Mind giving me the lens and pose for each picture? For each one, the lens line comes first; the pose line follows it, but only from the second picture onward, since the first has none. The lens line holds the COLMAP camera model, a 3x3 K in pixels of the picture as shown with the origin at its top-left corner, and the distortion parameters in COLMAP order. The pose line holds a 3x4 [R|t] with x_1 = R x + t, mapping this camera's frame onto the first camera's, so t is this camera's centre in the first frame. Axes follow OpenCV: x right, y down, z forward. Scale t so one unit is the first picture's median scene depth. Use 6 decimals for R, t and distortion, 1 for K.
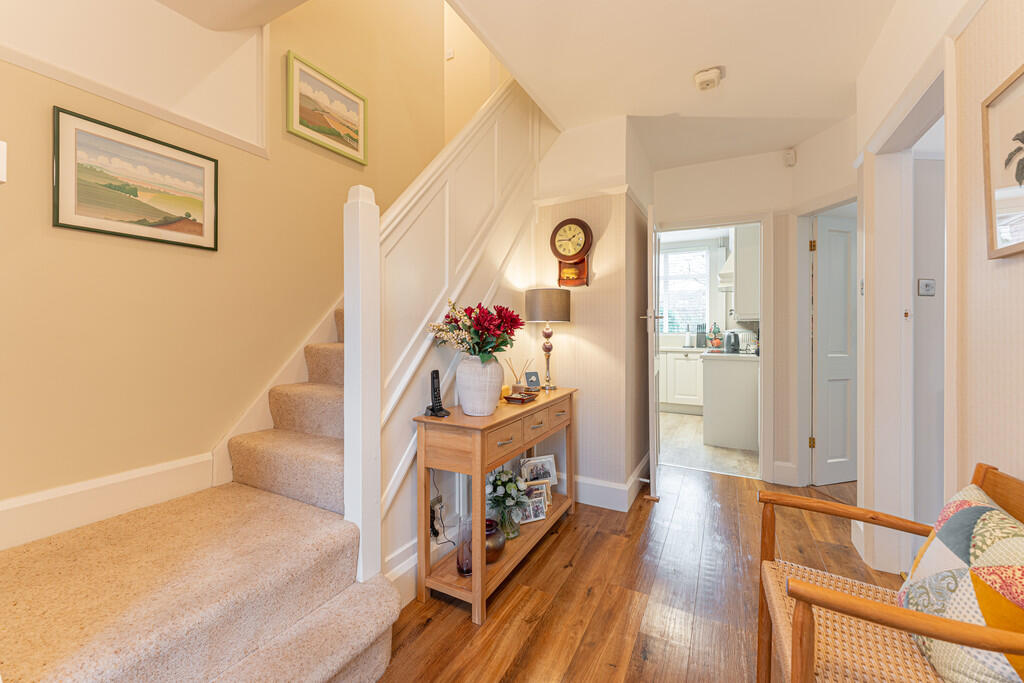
lens RADIAL K [[415.5, 0, 511.2], [0, 415.5, 334.1], [0, 0, 1]] dist [0.002421, 0.000265]
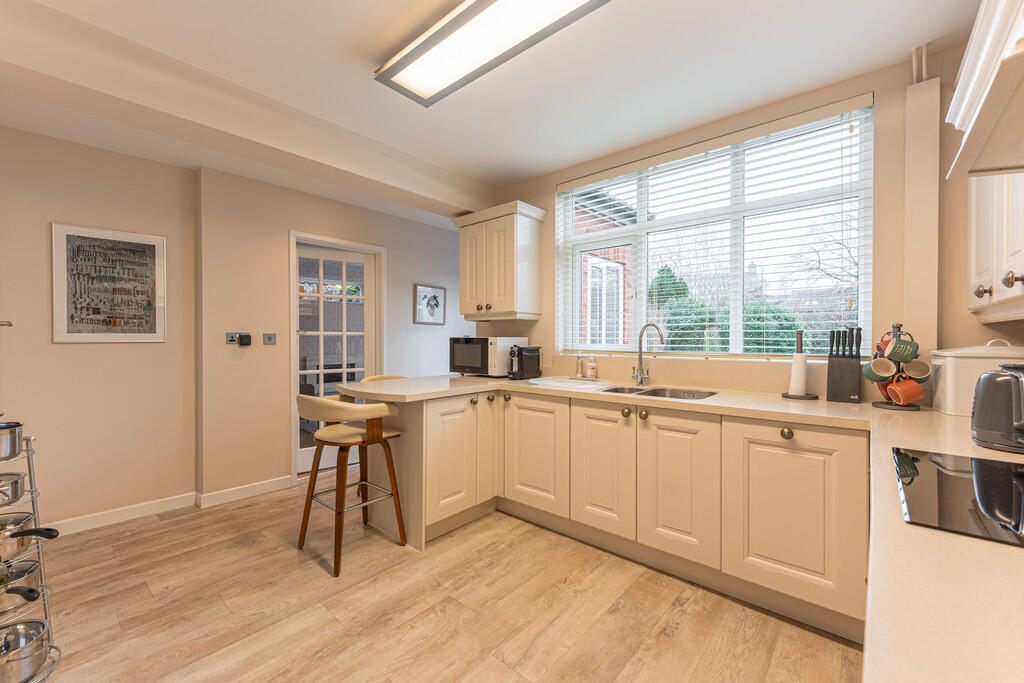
lens RADIAL K [[415.5, 0, 513.6], [0, 415.5, 339.1], [0, 0, 1]] dist [0.002421, 0.000265]
pose [[0.973959, 0.008095, -0.226579, 0.283995], [-0.007709, 0.999967, 0.002588, -0.015656], [0.226592, -0.000774, 0.973989, 0.635949]]
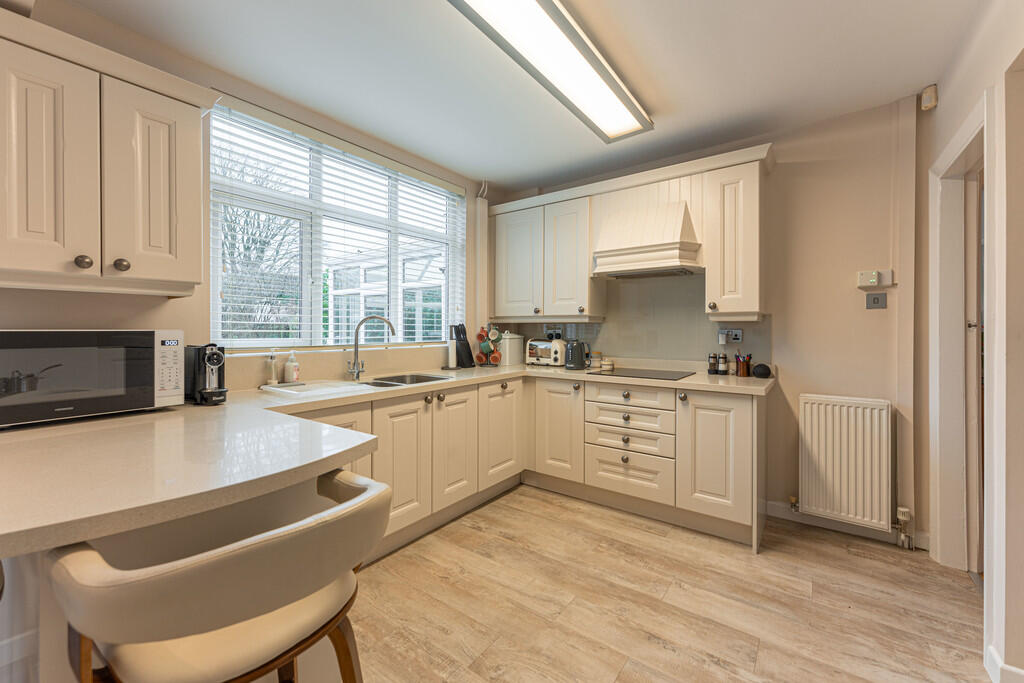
lens RADIAL K [[415.5, 0, 512.5], [0, 415.5, 334.9], [0, 0, 1]] dist [0.002421, 0.000265]
pose [[0.144861, -0.007249, 0.989425, -0.035091], [0.002506, 0.999973, 0.006959, -0.014788], [-0.989449, 0.001471, 0.144875, 0.849070]]
